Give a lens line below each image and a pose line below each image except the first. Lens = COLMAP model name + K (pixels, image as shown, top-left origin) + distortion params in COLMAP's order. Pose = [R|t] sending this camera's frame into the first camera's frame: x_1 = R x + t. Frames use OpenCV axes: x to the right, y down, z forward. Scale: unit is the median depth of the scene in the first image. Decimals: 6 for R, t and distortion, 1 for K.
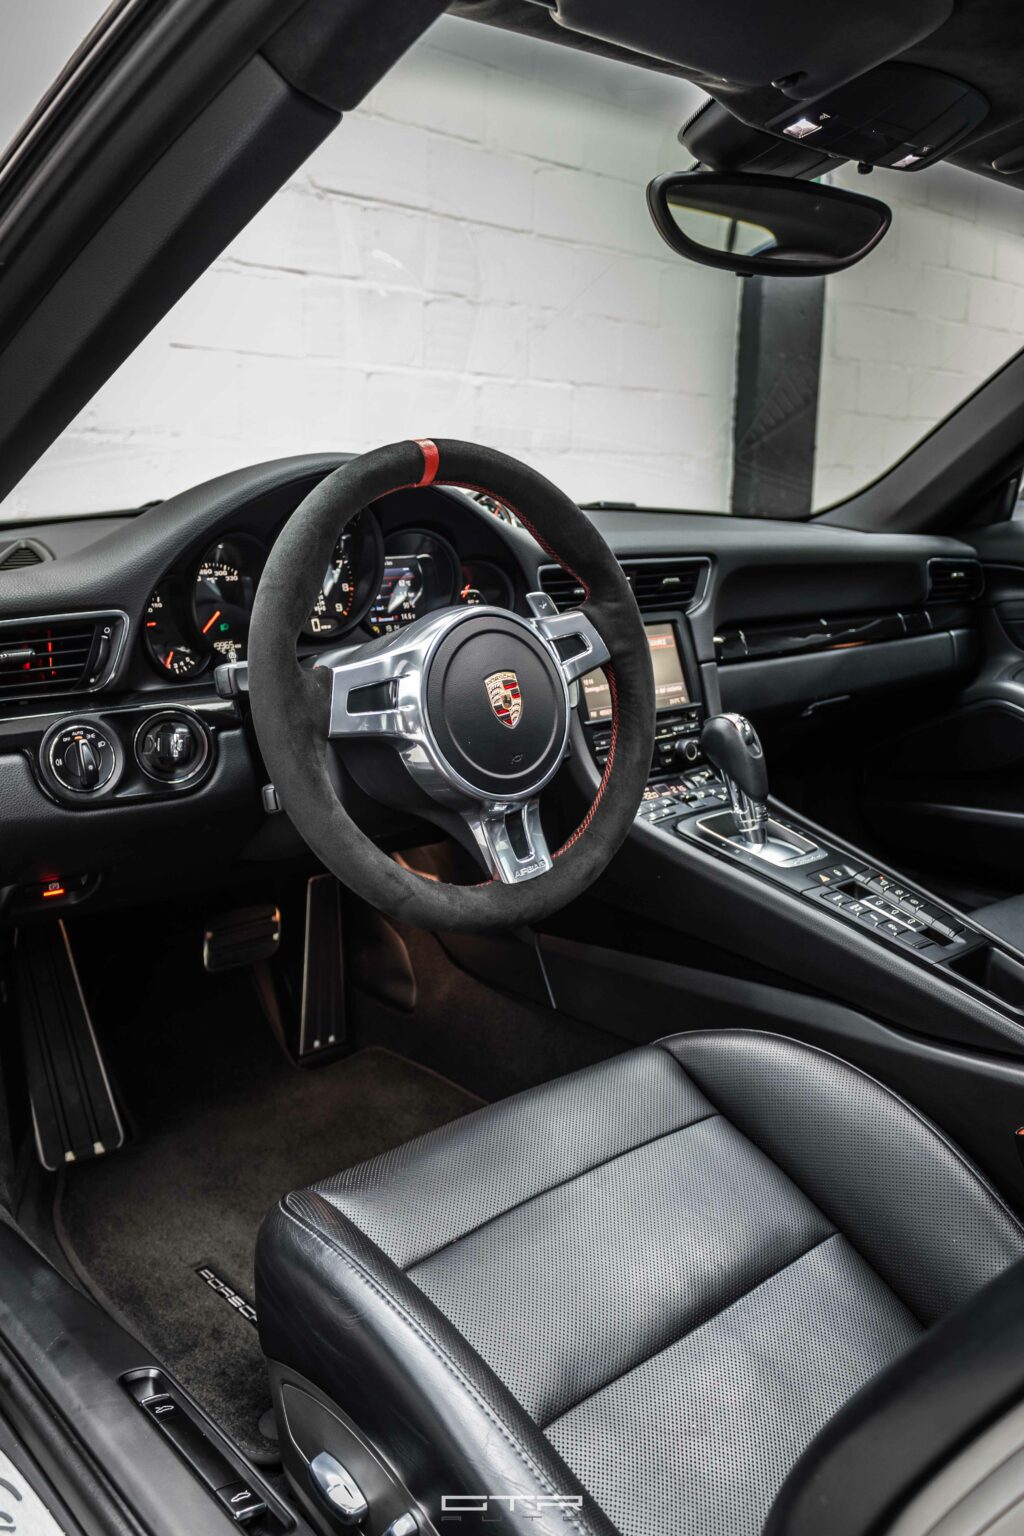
lens RADIAL K [[1257.1, 0, 512.0], [0, 1257.1, 768.0], [0, 0, 1]] dist [-0.000122, 0.000987]
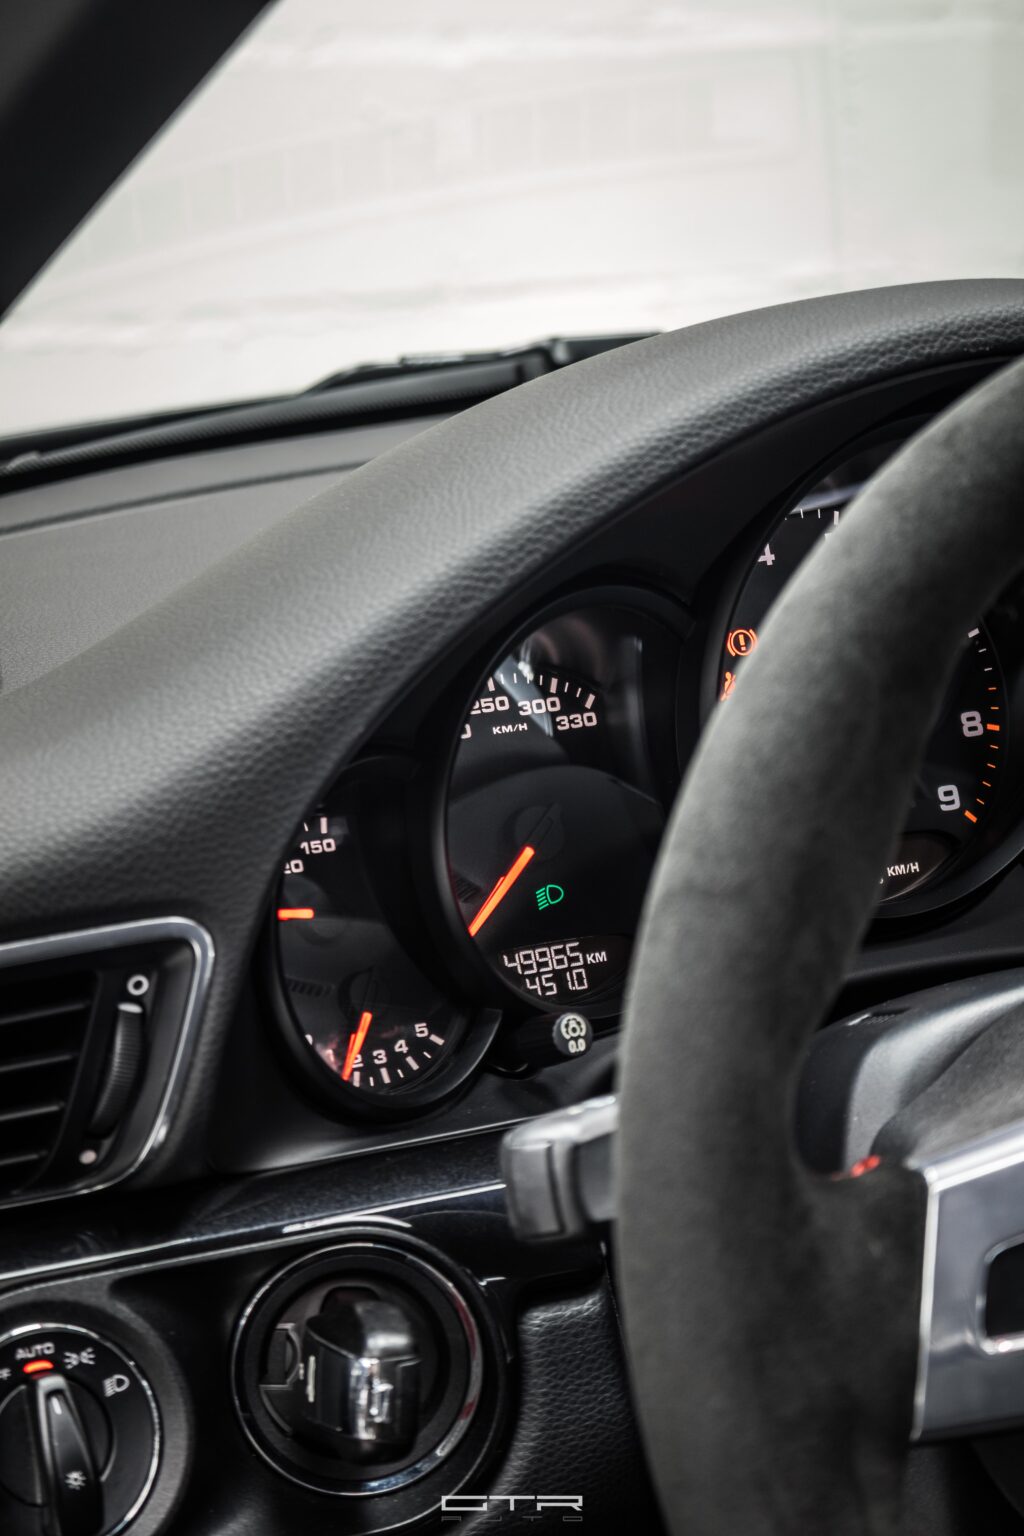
lens RADIAL K [[3730.4, 0, 513.2], [0, 3730.4, 766.0], [0, 0, 1]] dist [0.006727, 0.164015]
pose [[0.969039, 0.001317, -0.246903, -0.030524], [-0.009007, 0.999509, -0.030017, -0.131101], [0.246743, 0.031312, 0.968575, 0.195903]]
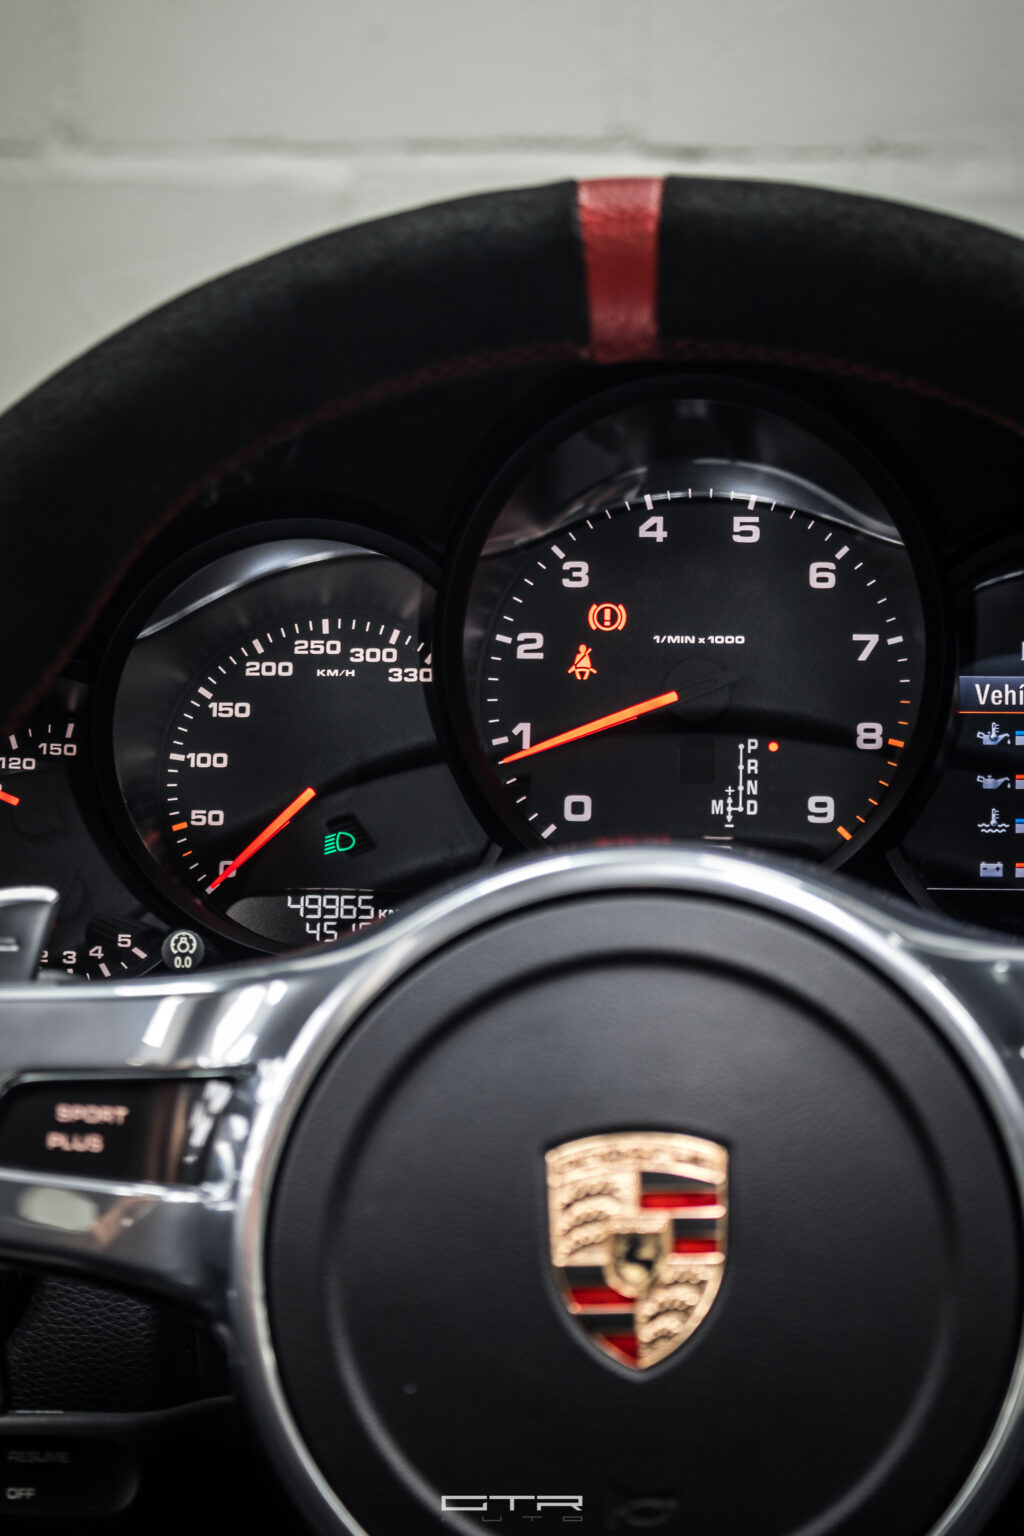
lens RADIAL K [[4168.5, 0, 512.0], [0, 4168.5, 768.0], [0, 0, 1]] dist [0.038565, 0.627741]
pose [[0.677087, 0.077637, -0.731796, 0.546986], [-0.160195, 0.986122, -0.043600, -0.106126], [0.718255, 0.146751, 0.680128, 0.435388]]
